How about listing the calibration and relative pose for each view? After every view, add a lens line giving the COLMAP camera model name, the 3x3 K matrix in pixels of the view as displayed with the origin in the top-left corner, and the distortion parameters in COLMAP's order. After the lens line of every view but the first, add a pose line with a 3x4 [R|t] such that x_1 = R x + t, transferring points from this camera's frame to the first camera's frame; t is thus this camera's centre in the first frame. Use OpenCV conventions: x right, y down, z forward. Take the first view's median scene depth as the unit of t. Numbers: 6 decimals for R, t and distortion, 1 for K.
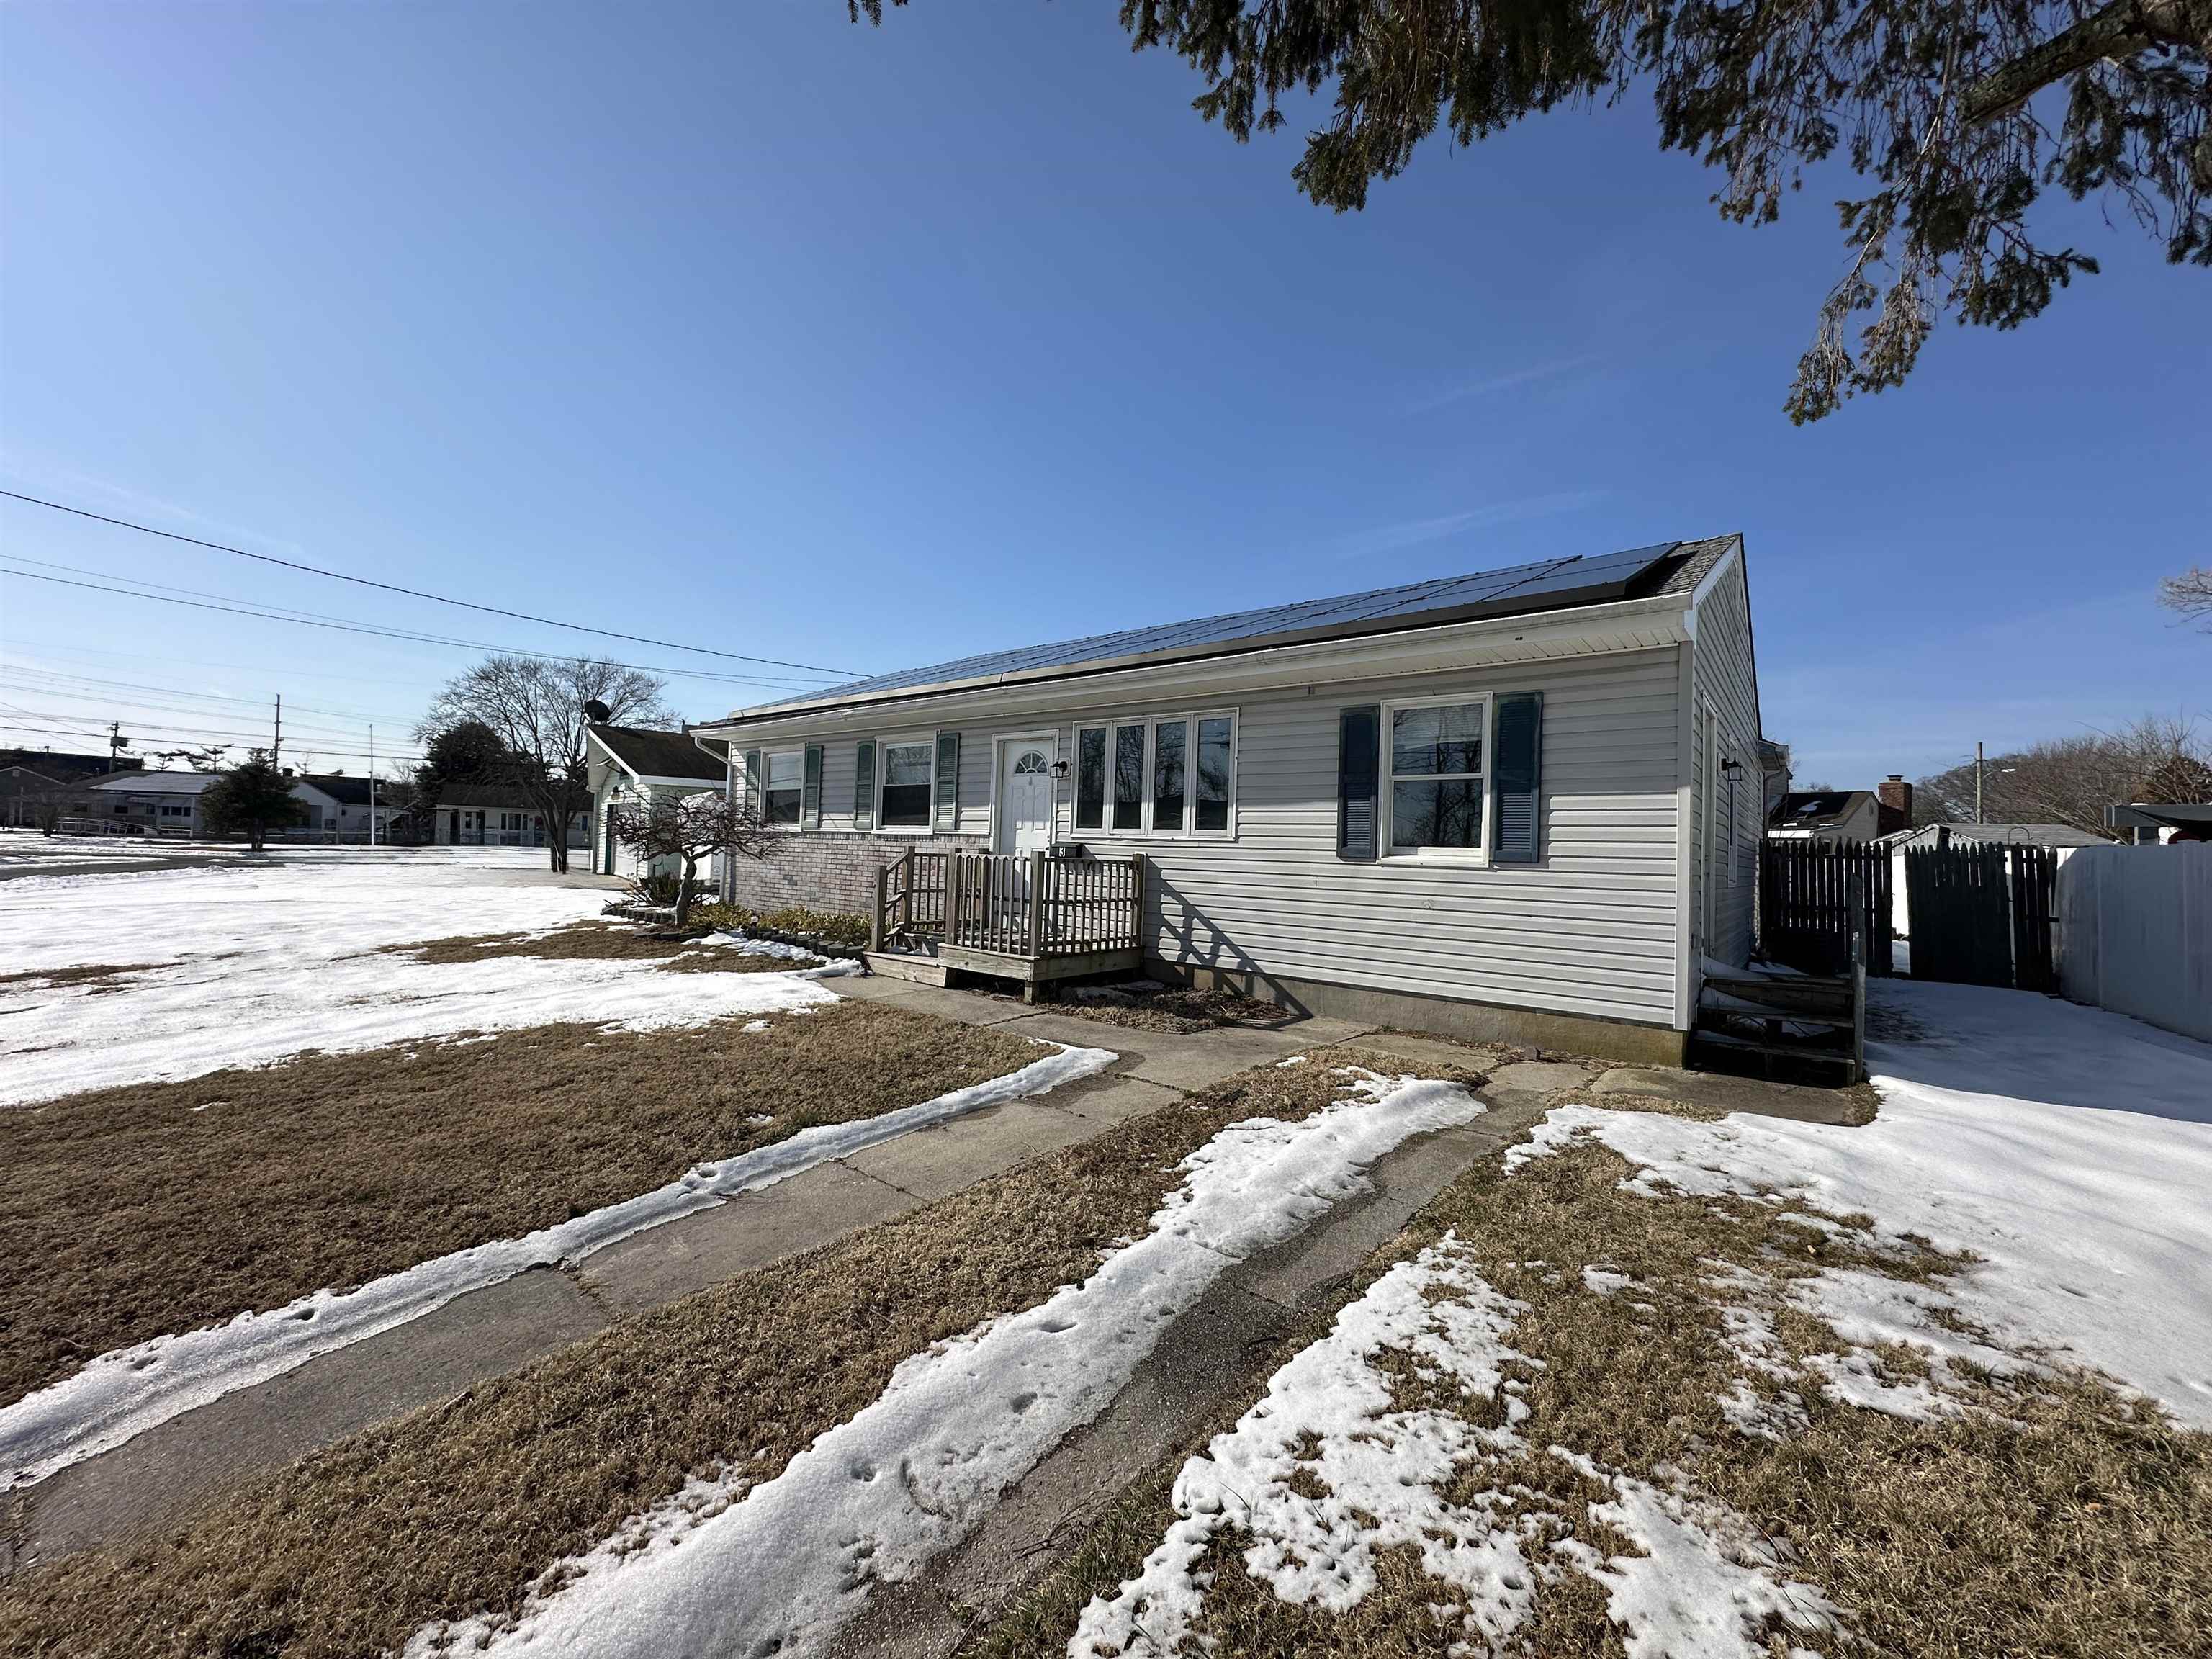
lens RADIAL K [[878.7, 0, 1102.2], [0, 878.7, 828.4], [0, 0, 1]] dist [-0.002596, 0.000954]
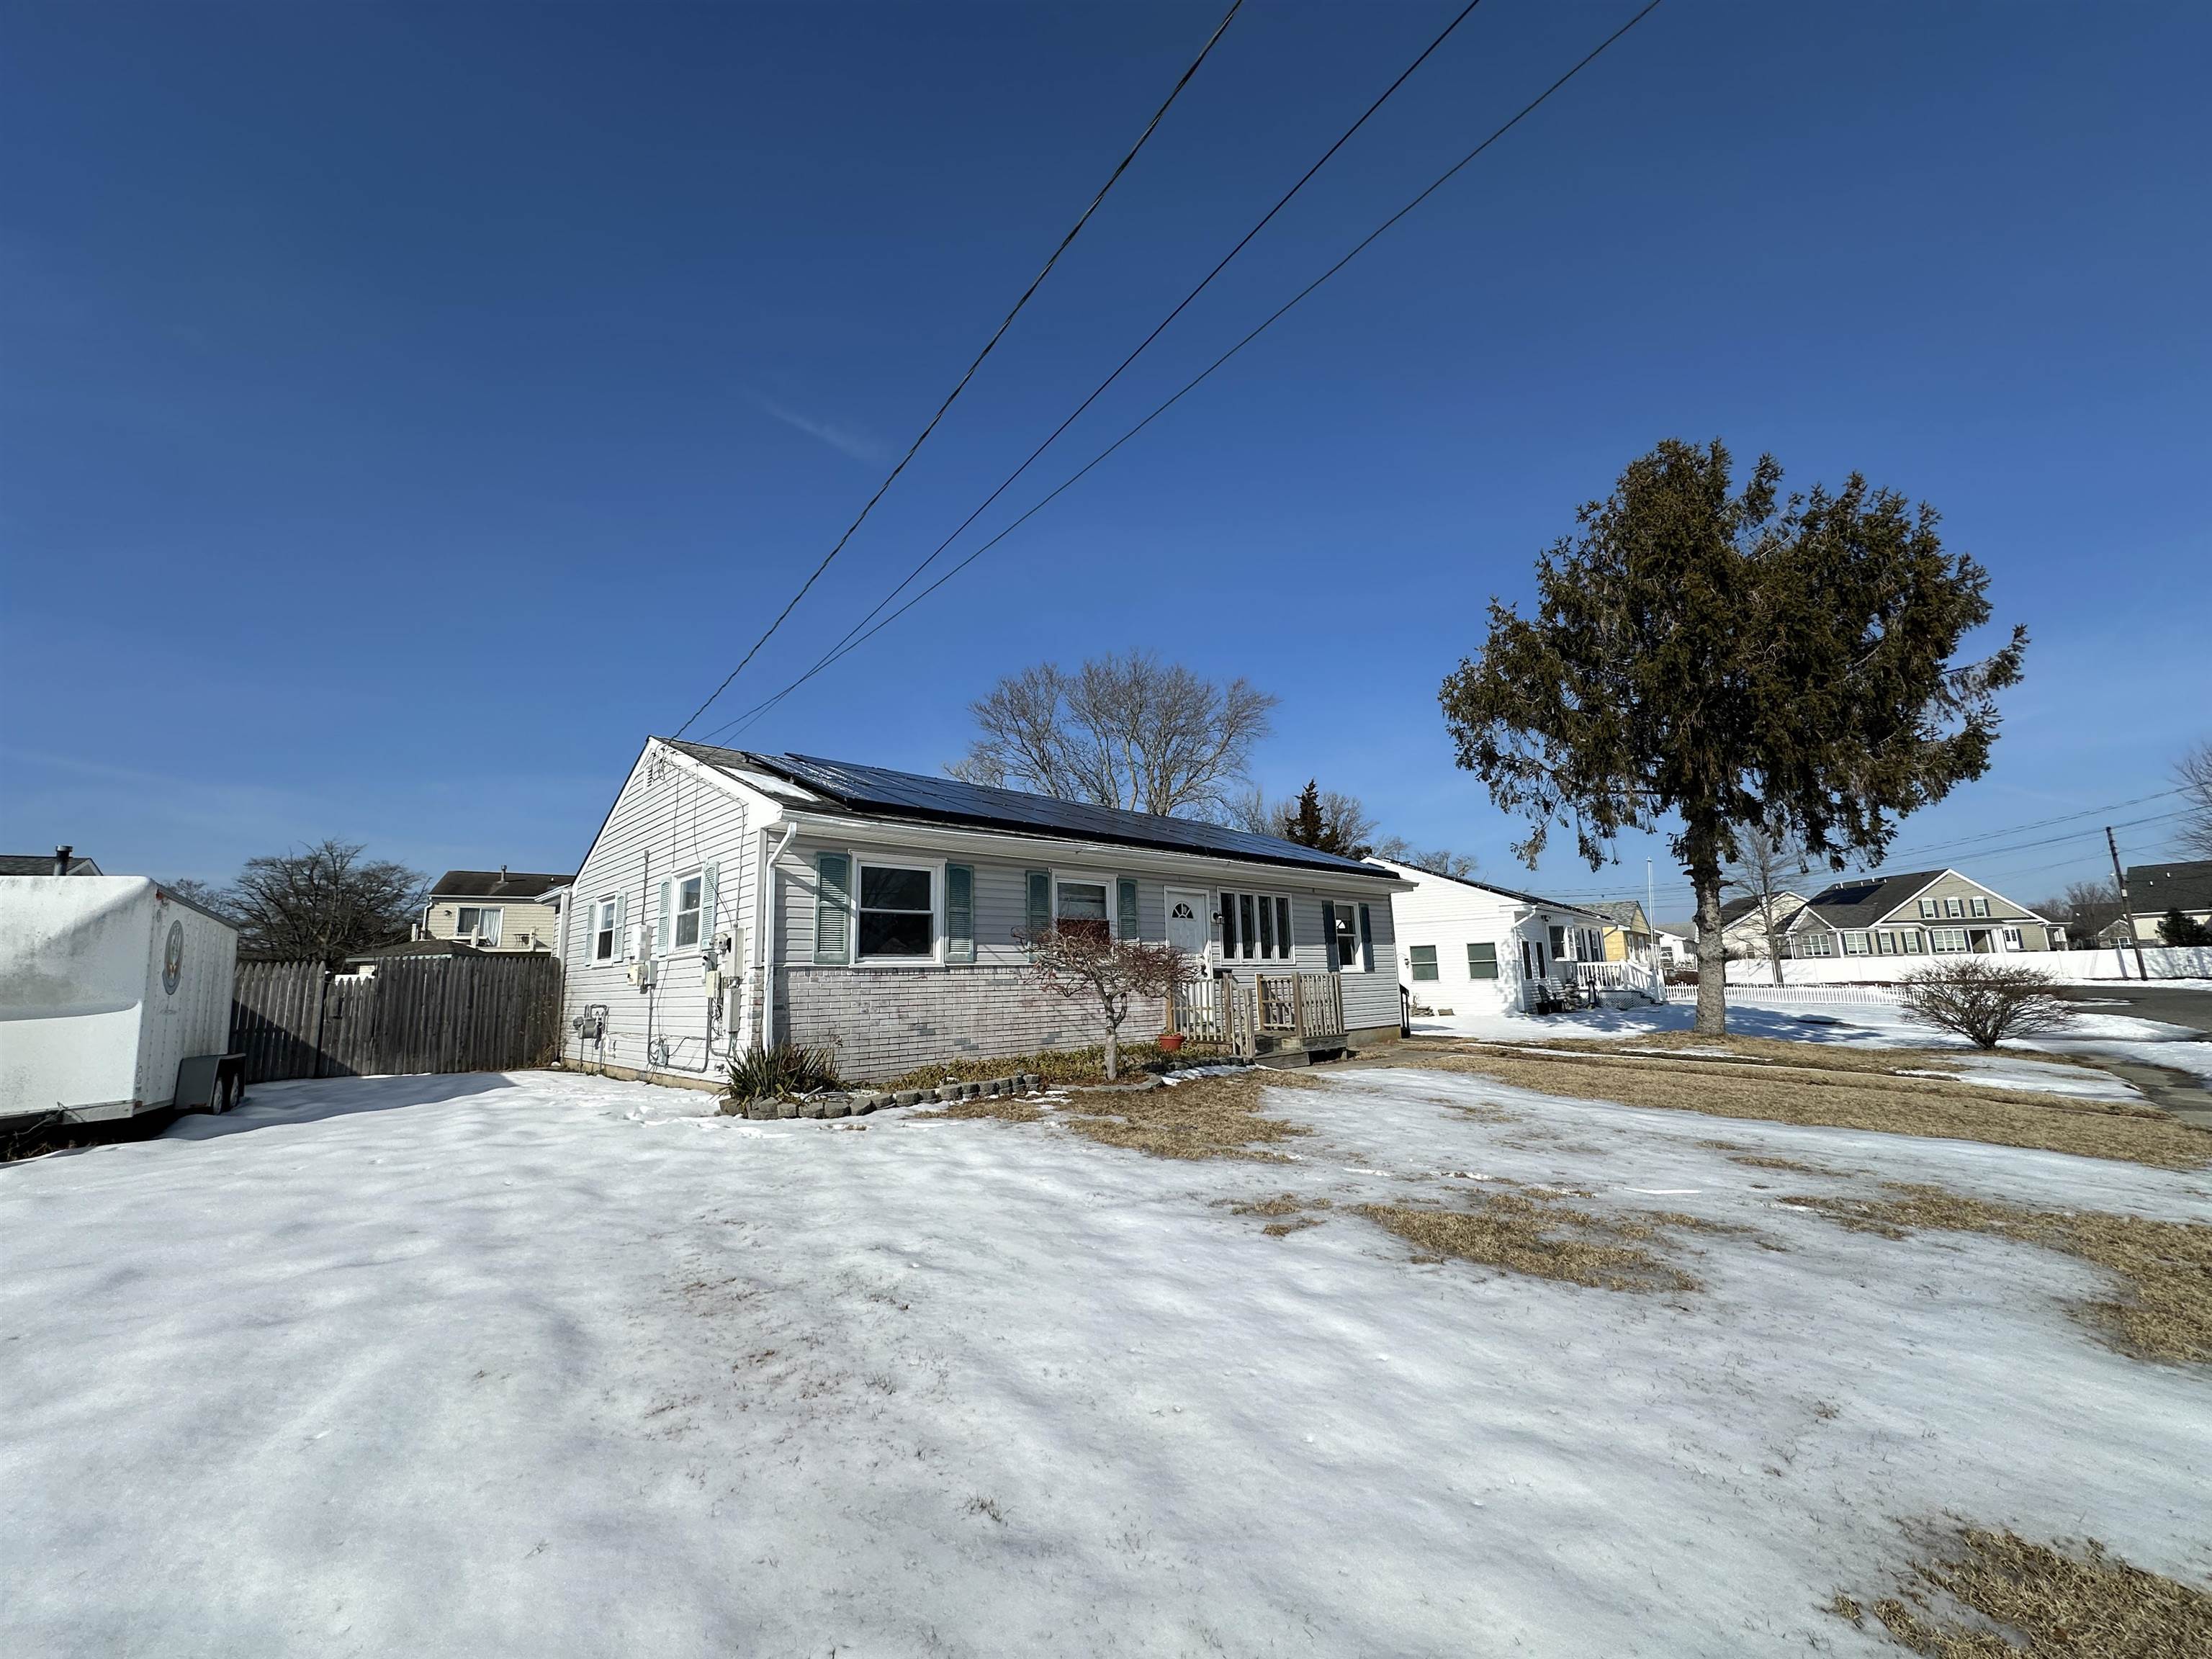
lens RADIAL K [[878.7, 0, 1096.1], [0, 878.7, 838.5], [0, 0, 1]] dist [-0.002596, 0.000954]
pose [[0.131285, 0.125473, 0.983372, -1.706558], [0.003129, 0.991901, -0.126978, -0.015399], [-0.991340, 0.019747, 0.129829, 1.124557]]
